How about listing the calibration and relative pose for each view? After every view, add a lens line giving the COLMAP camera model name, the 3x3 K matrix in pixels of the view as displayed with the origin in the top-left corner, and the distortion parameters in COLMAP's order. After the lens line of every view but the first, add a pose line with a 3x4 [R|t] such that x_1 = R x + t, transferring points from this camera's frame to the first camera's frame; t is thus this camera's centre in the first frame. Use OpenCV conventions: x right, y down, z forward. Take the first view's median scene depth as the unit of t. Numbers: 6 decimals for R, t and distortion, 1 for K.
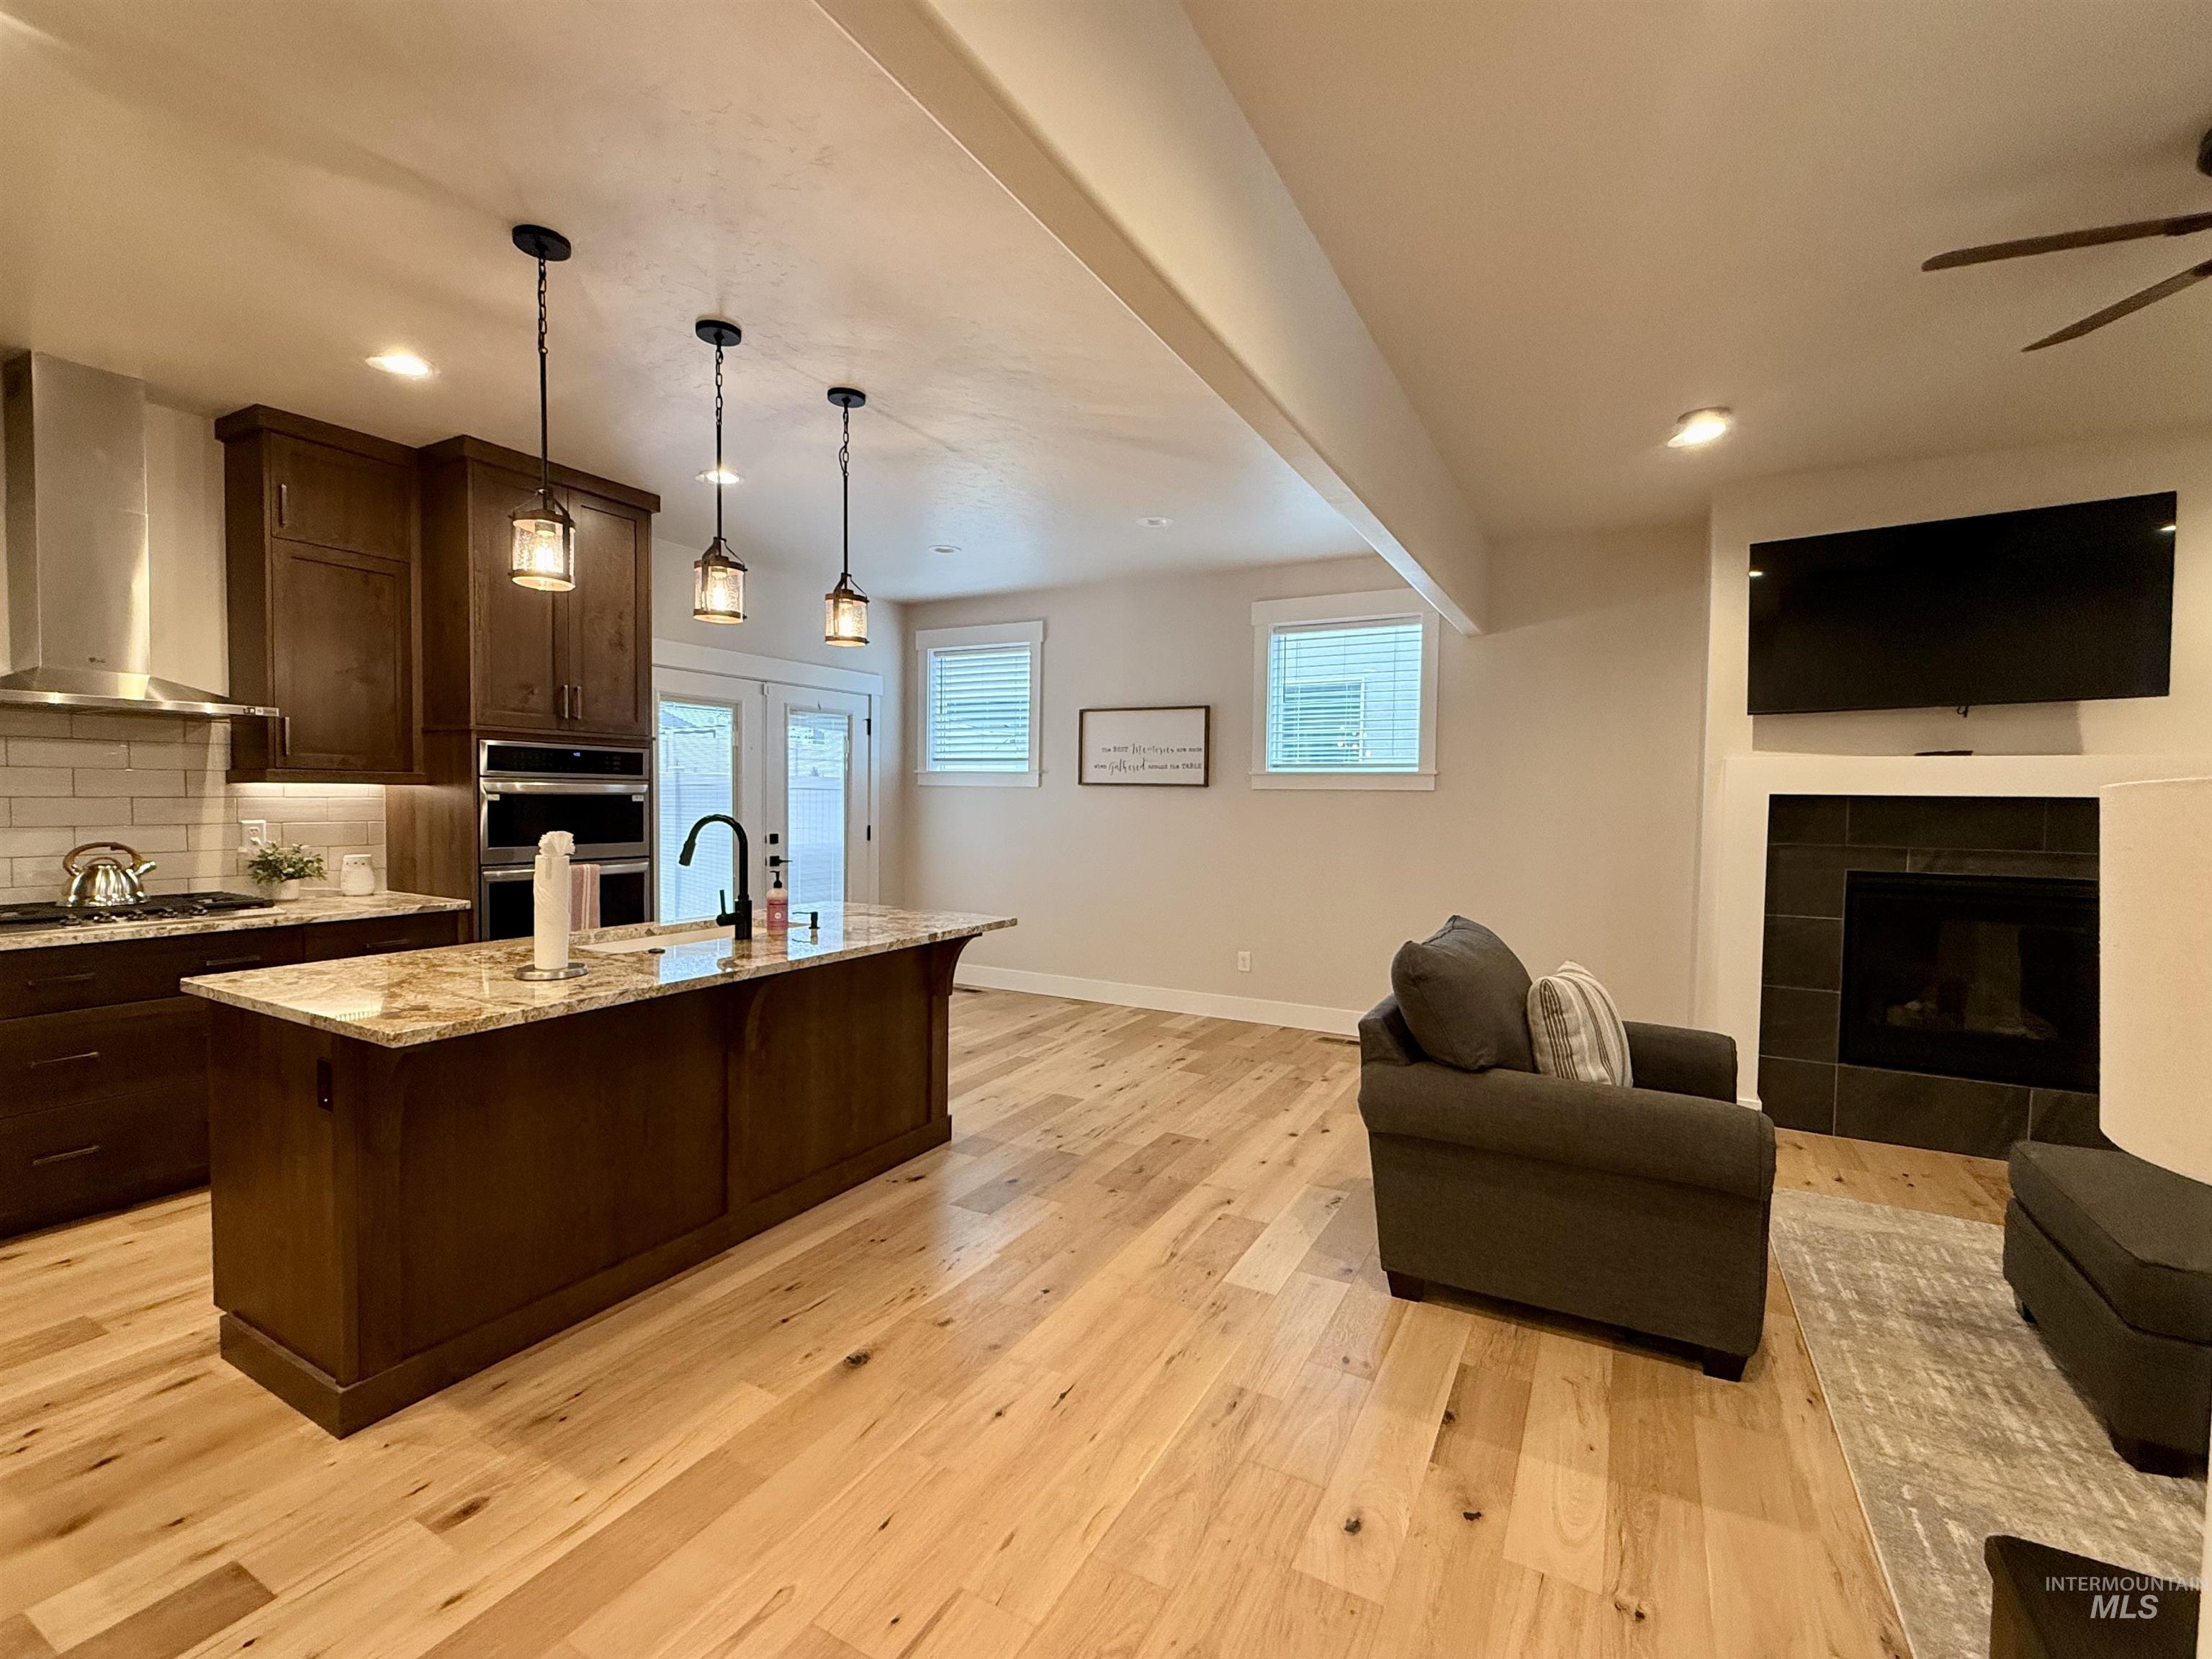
lens RADIAL K [[959.1, 0, 1106.0], [0, 959.1, 829.5], [0, 0, 1]] dist [-0.001619, -0.000511]
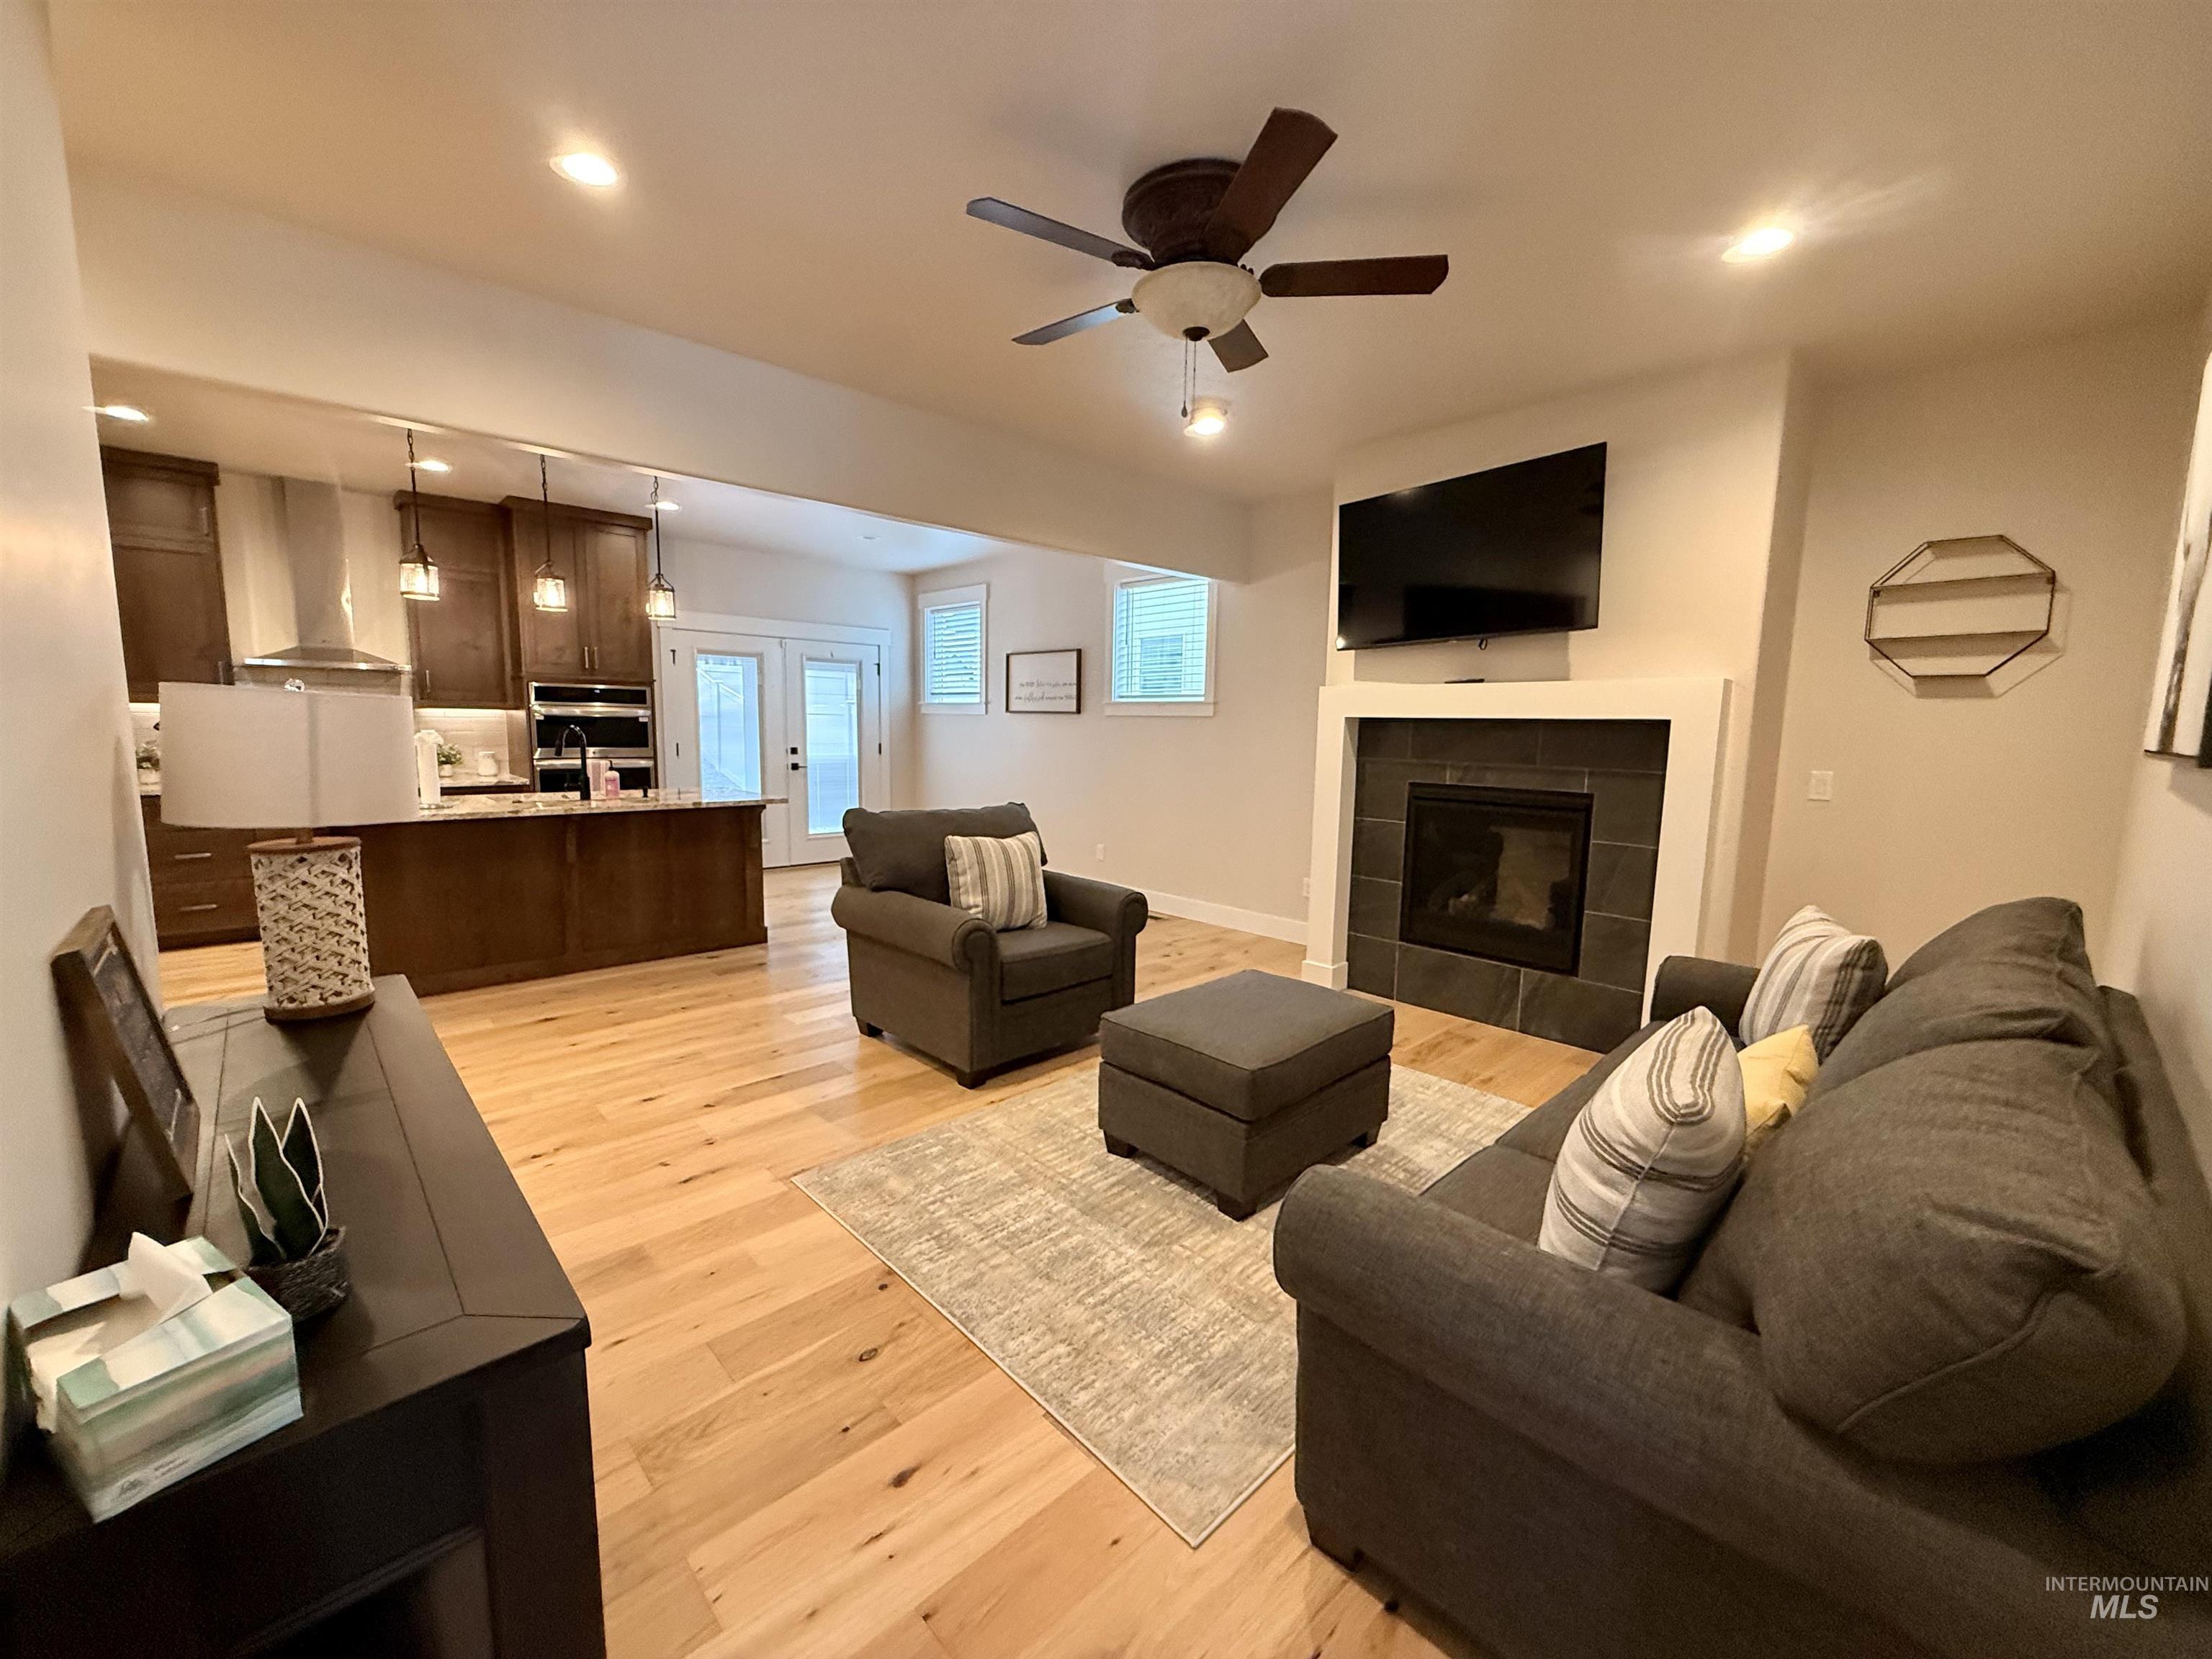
lens RADIAL K [[874.0, 0, 1106.0], [0, 874.0, 829.5], [0, 0, 1]] dist [-0.000220, 0.000161]
pose [[0.954124, 0.039933, -0.296736, 0.727045], [-0.016205, 0.996501, 0.081998, 0.018689], [0.298973, -0.073428, 0.951433, -0.149234]]
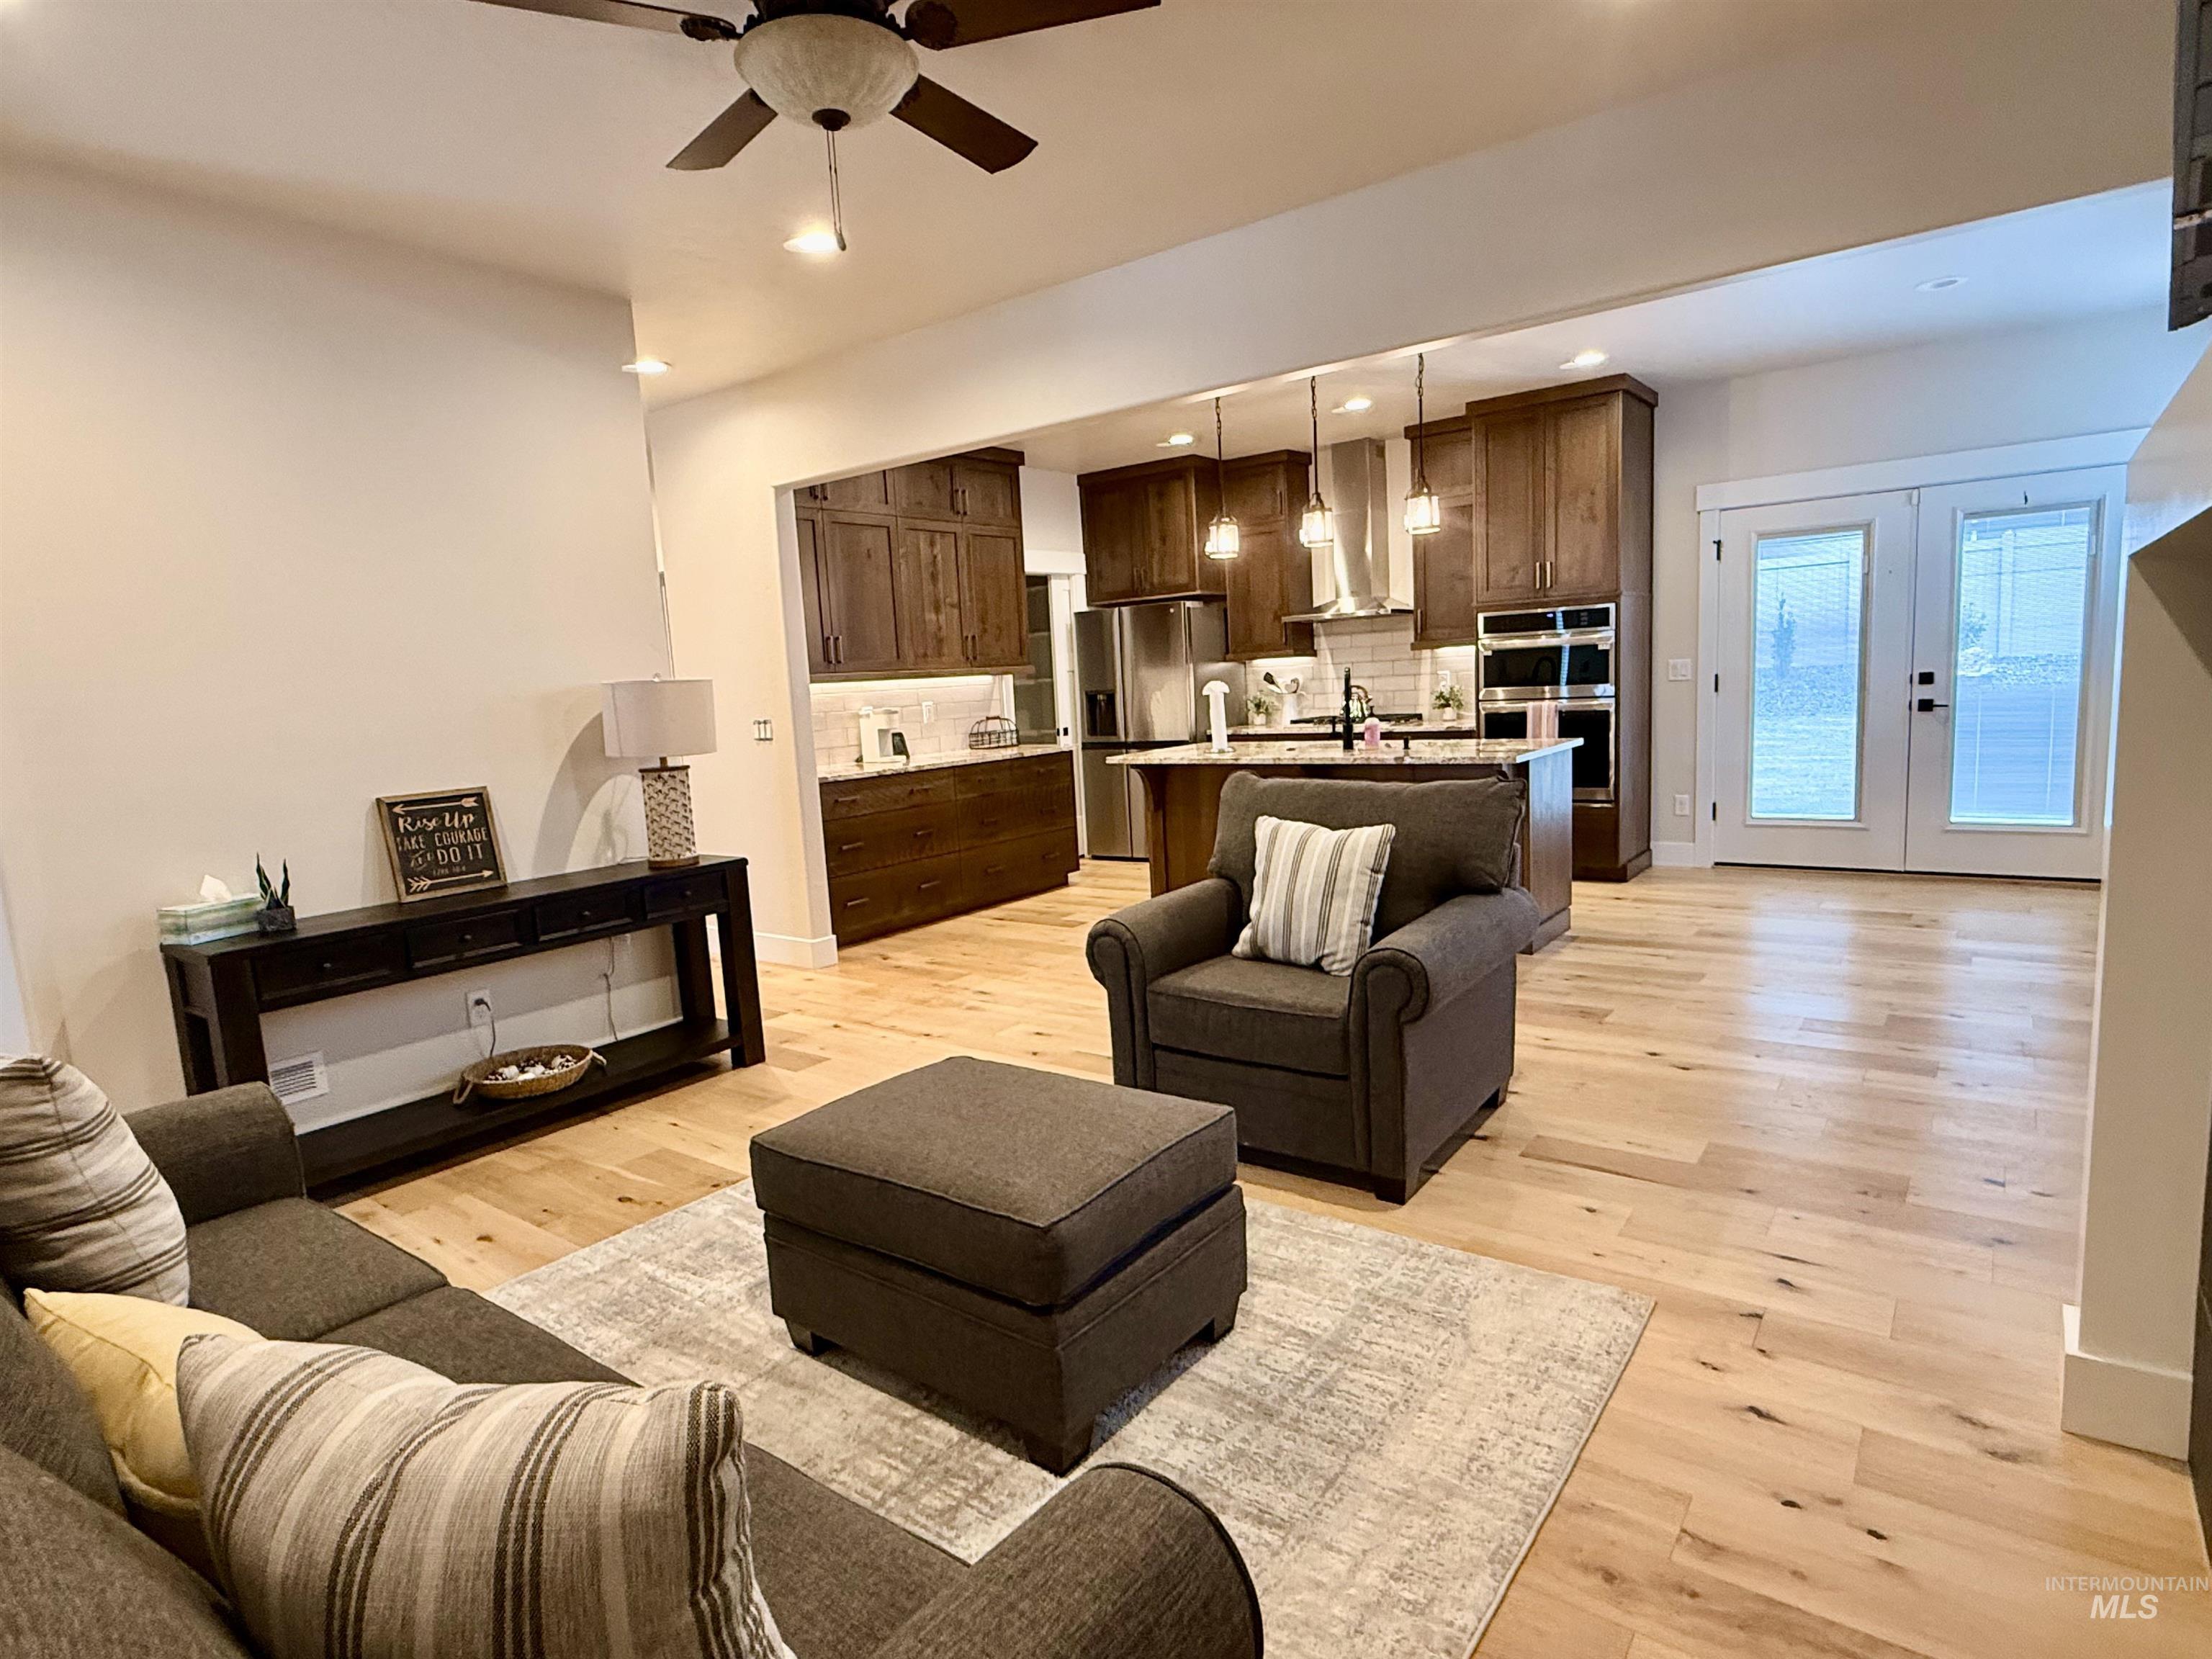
lens RADIAL K [[1192.8, 0, 1106.0], [0, 1192.8, 829.5], [0, 0, 1]] dist [0.003886, 0.000478]
pose [[-0.142637, 0.121253, -0.982320, 1.188944], [0.017944, 0.992622, 0.119919, 0.004213], [0.989612, -0.000522, -0.143760, 0.674931]]
